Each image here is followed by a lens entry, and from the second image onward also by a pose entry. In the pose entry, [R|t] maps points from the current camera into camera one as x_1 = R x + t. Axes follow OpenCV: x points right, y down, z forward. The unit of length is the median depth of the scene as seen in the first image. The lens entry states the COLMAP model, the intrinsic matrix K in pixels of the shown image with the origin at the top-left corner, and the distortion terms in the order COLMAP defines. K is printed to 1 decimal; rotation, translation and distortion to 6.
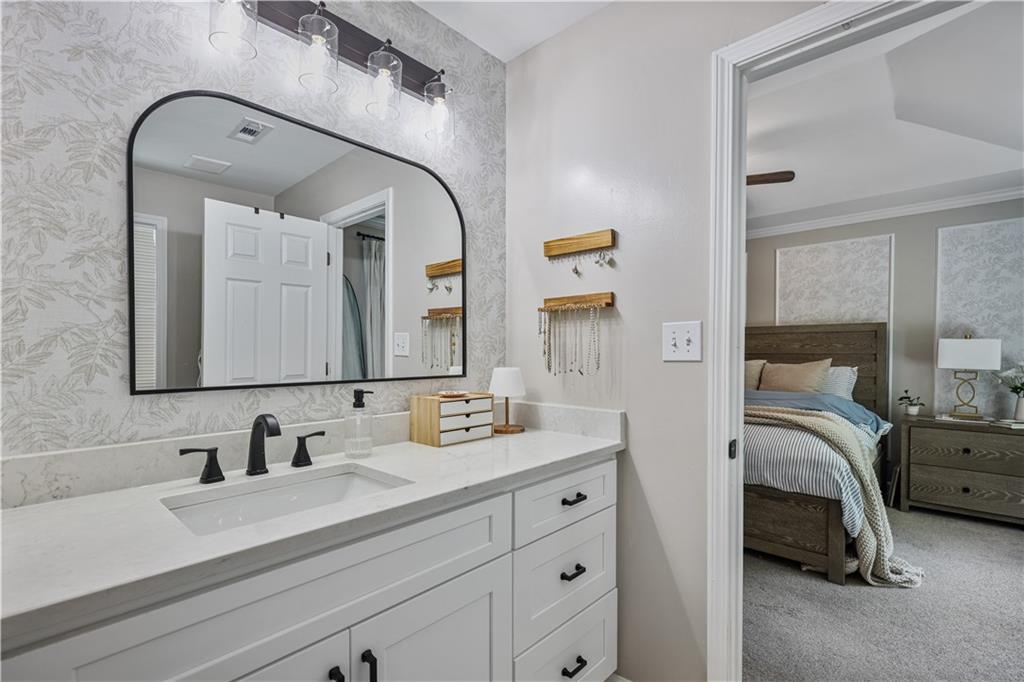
lens RADIAL K [[464.2, 0, 513.4], [0, 464.2, 361.9], [0, 0, 1]] dist [0.001473, 0.000304]
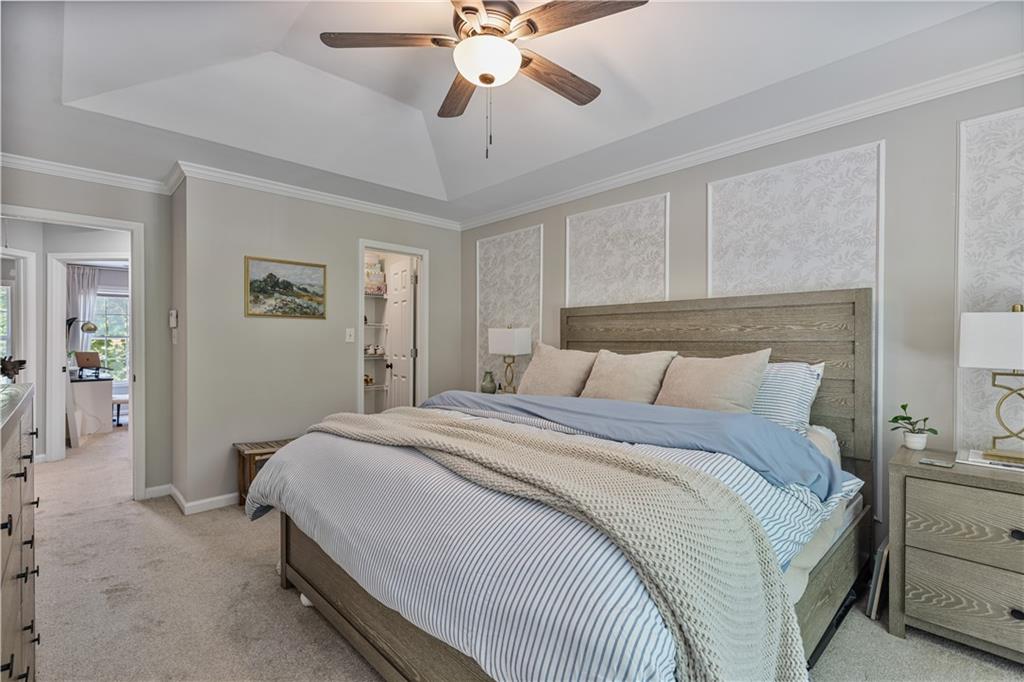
lens RADIAL K [[461.2, 0, 508.9], [0, 461.2, 345.9], [0, 0, 1]] dist [-0.000856, 0.000135]
pose [[0.998381, 0.002120, -0.056844, 0.391460], [-0.002827, 0.999920, -0.012346, -0.002870], [0.056813, 0.012486, 0.998307, 0.405323]]
